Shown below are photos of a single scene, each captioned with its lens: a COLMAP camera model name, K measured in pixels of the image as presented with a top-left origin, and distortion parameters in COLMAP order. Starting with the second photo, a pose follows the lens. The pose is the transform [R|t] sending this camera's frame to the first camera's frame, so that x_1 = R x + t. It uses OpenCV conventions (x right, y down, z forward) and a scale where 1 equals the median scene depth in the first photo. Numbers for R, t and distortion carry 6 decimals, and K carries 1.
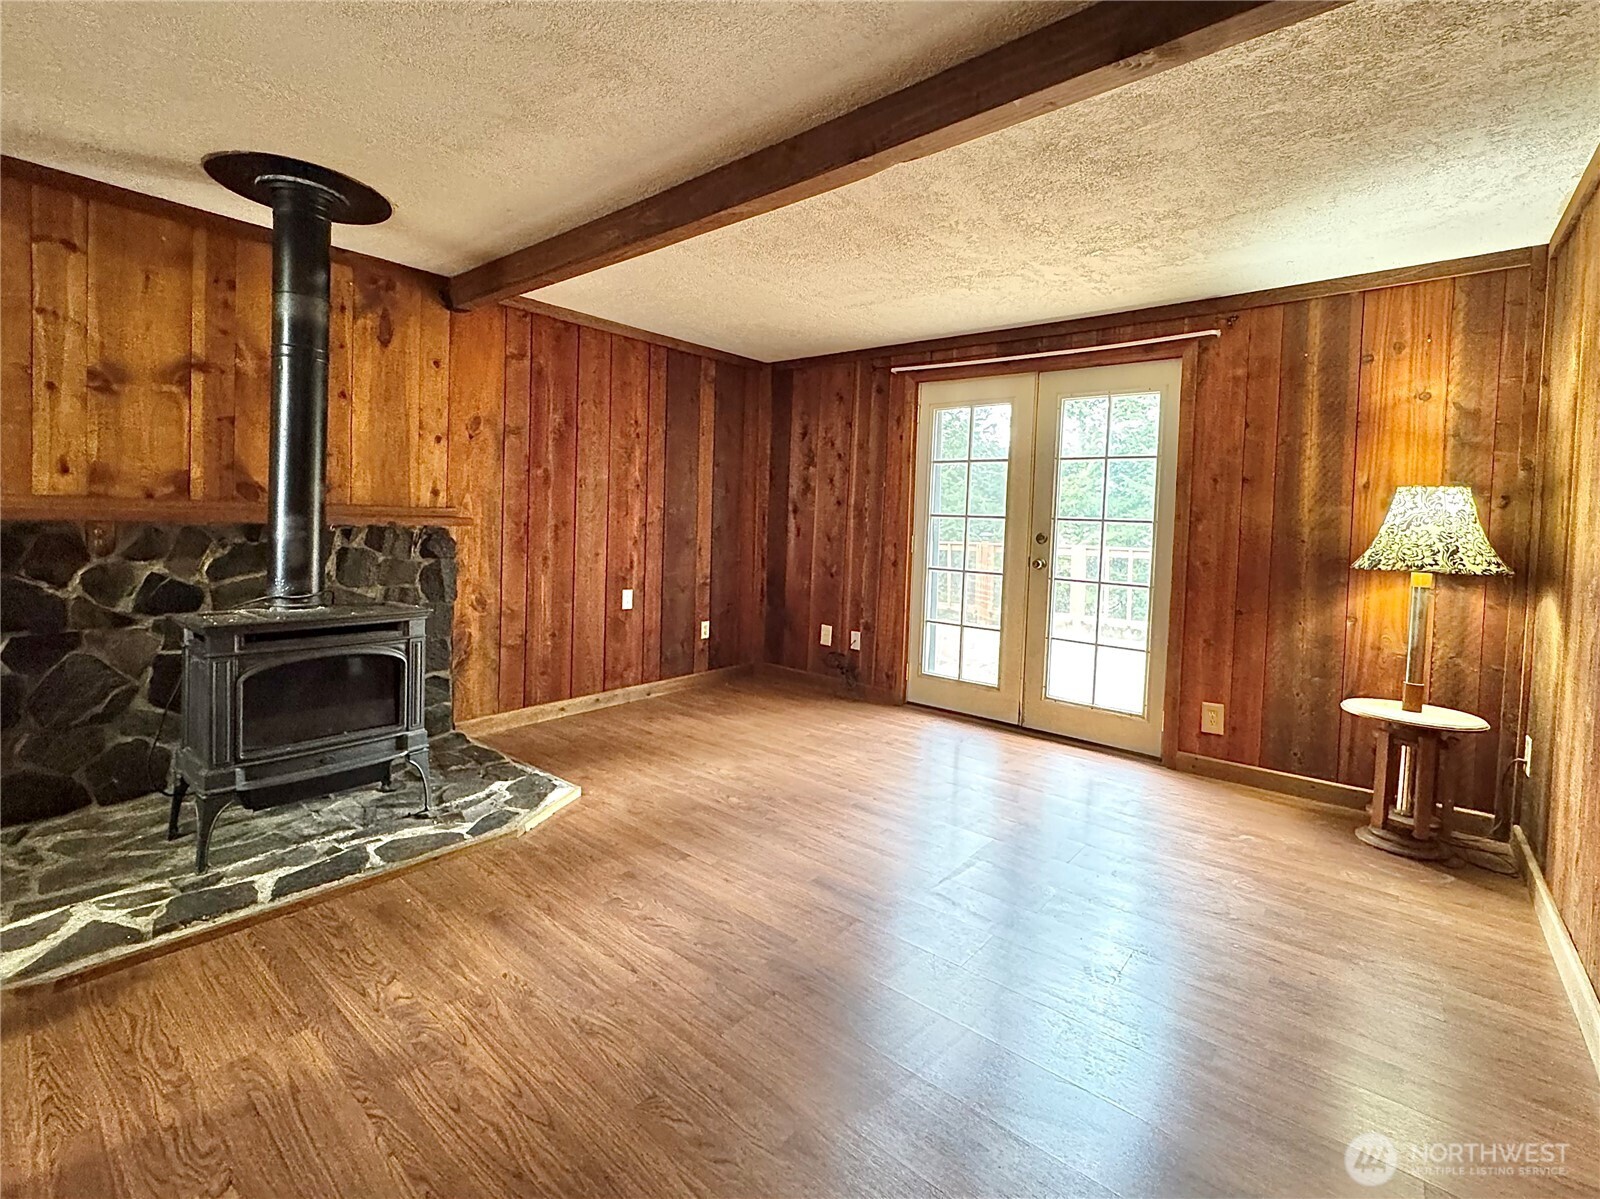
lens RADIAL K [[712.0, 0, 797.8], [0, 712.0, 525.8], [0, 0, 1]] dist [-0.002391, -0.000244]
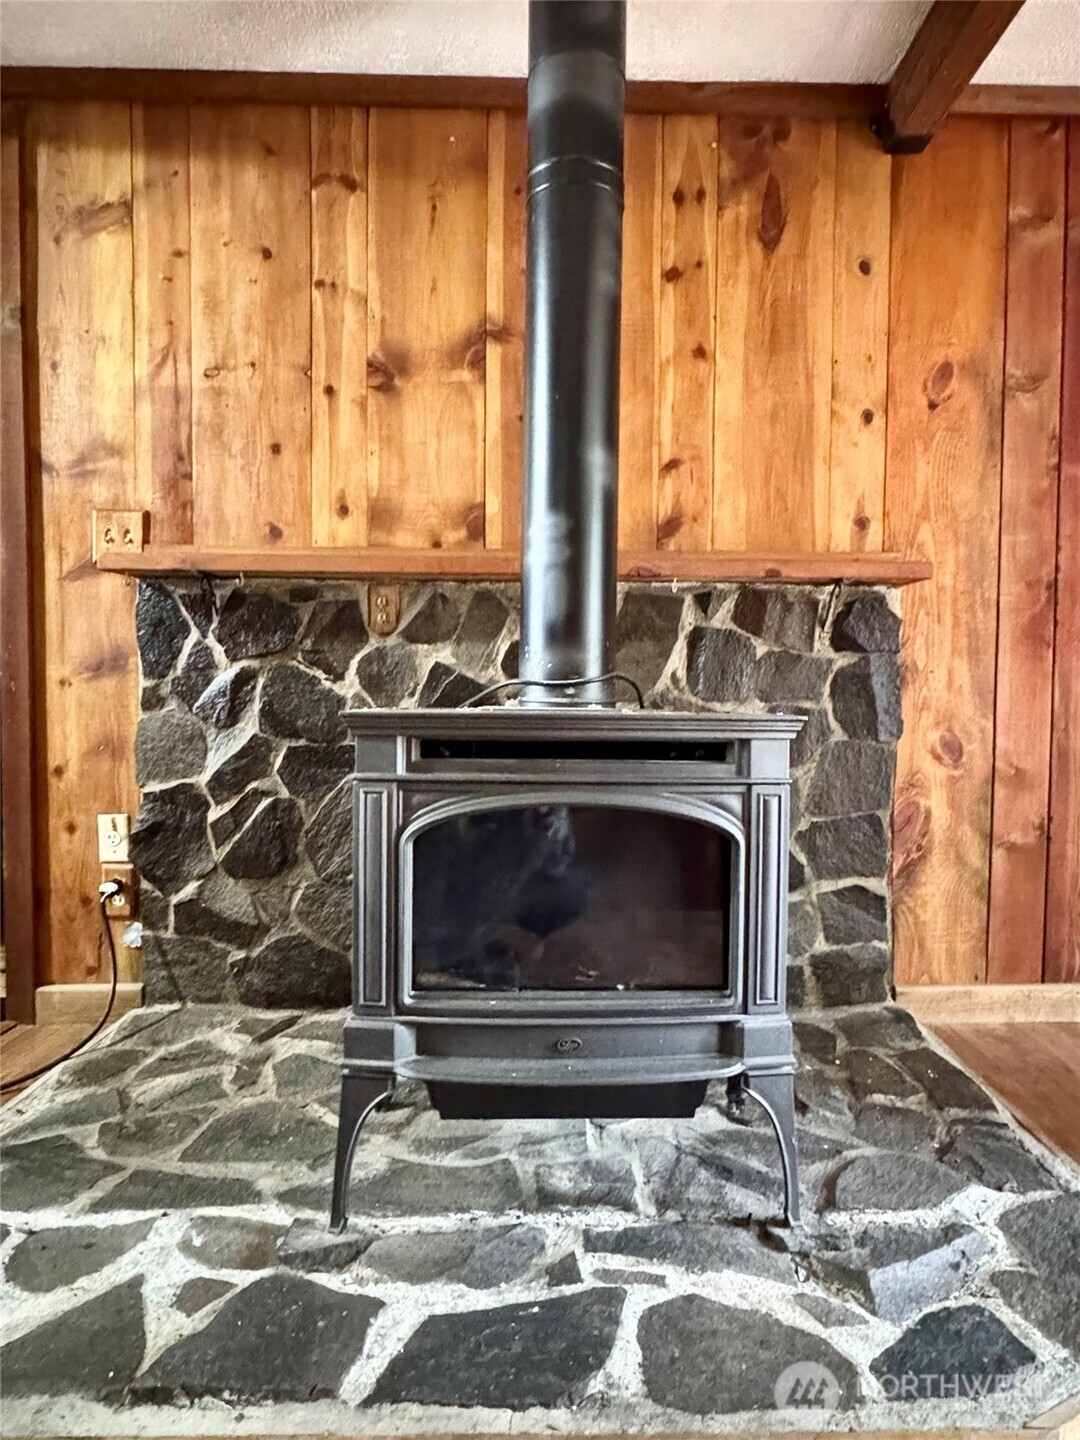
lens RADIAL K [[948.3, 0, 540.0], [0, 948.3, 720.0], [0, 0, 1]] dist [-0.000658, -0.001140]
pose [[0.659991, 0.015055, -0.751122, -0.205696], [0.005818, 0.999667, 0.025149, 0.099132], [0.751251, -0.020968, 0.659684, 0.513766]]
